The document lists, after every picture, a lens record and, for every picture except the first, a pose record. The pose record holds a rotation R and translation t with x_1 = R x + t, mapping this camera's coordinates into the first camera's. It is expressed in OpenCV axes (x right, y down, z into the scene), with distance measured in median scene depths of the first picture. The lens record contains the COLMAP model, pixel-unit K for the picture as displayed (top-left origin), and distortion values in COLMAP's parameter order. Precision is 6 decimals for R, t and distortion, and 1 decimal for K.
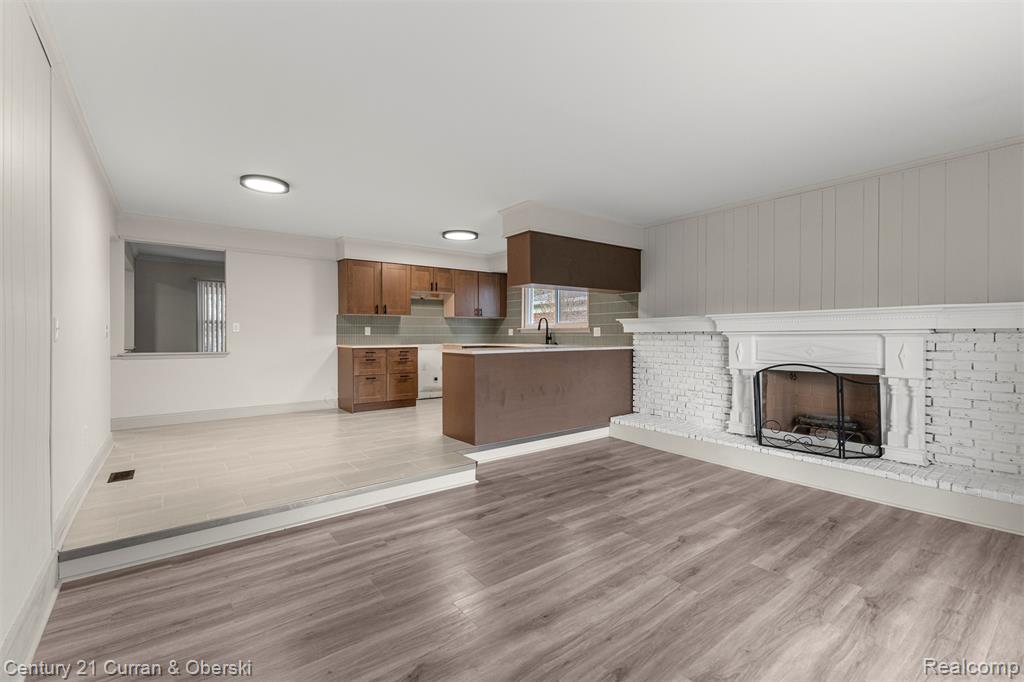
lens RADIAL K [[451.2, 0, 512.0], [0, 451.2, 332.4], [0, 0, 1]] dist [-0.000501, -0.000122]
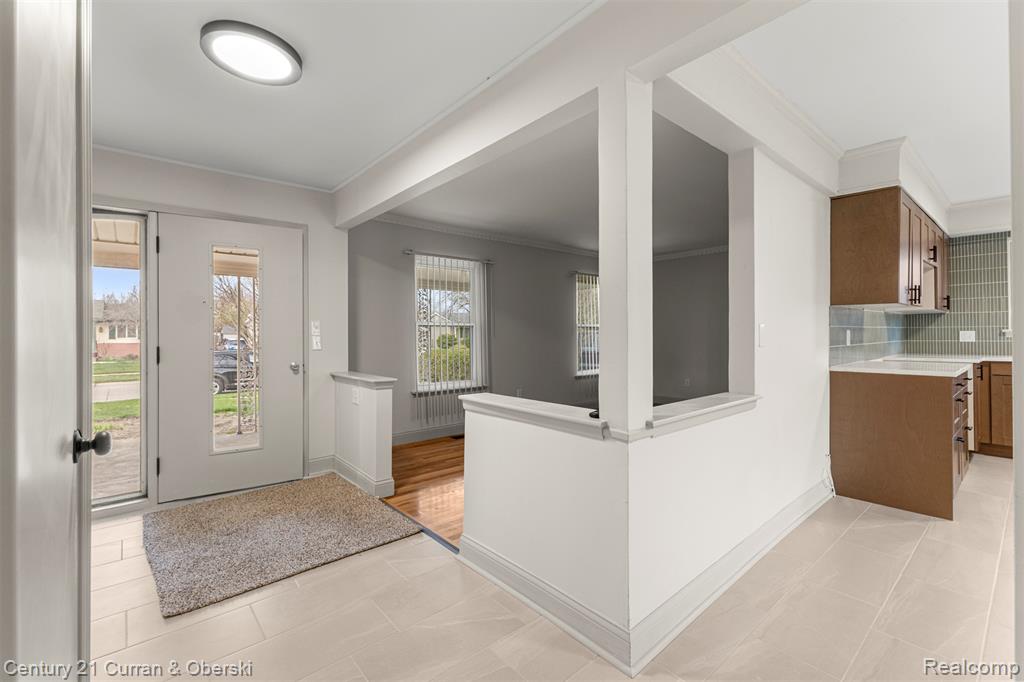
lens RADIAL K [[451.2, 0, 512.0], [0, 451.2, 332.4], [0, 0, 1]] dist [-0.000501, -0.000122]
pose [[0.998271, -0.004328, 0.058623, -1.155376], [0.004067, 0.999981, 0.004566, -0.019234], [-0.058641, -0.004319, 0.998270, 0.800414]]
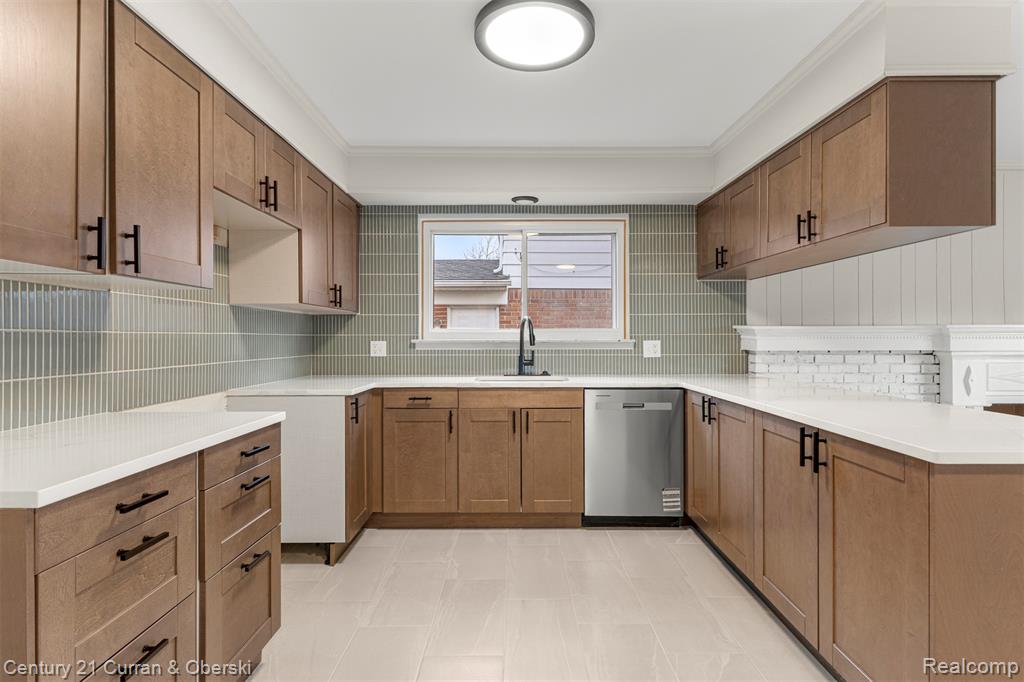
lens RADIAL K [[503.4, 0, 512.0], [0, 503.4, 341.0], [0, 0, 1]] dist [0.000922, 0.000216]
pose [[0.609222, -0.003153, 0.792993, -0.535835], [-0.003208, 0.999974, 0.006441, -0.019834], [-0.792993, -0.006468, 0.609196, 1.123712]]
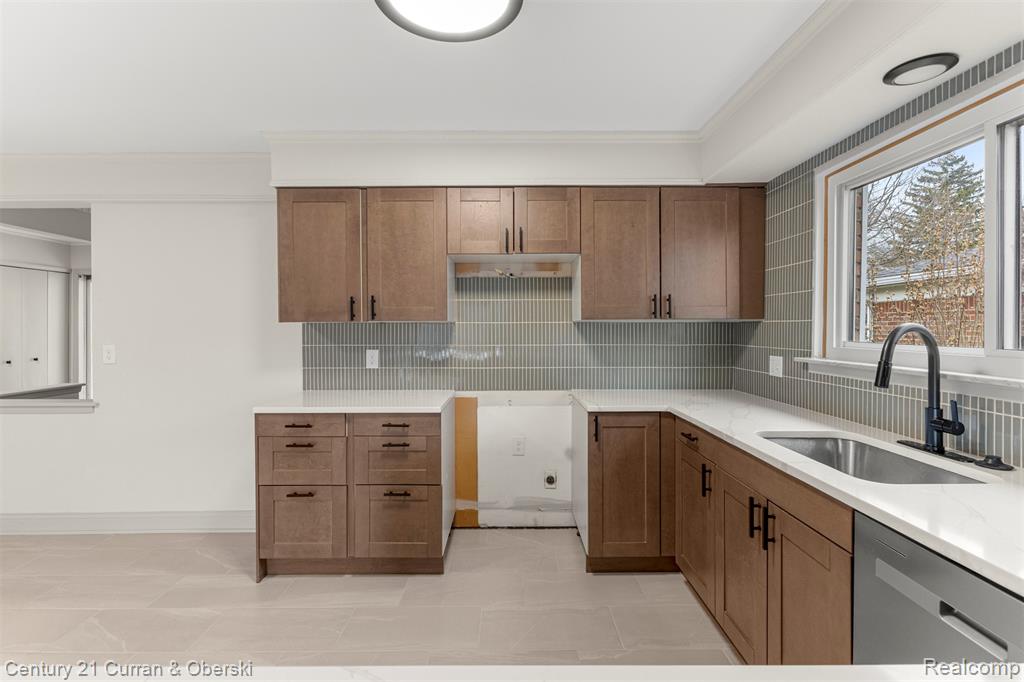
lens RADIAL K [[464.9, 0, 512.7], [0, 464.9, 329.6], [0, 0, 1]] dist [-0.001363, -0.000205]
pose [[0.798387, 0.002188, -0.602141, 0.083145], [0.004289, 0.999947, 0.009320, -0.054142], [0.602130, -0.010023, 0.798335, 1.143512]]
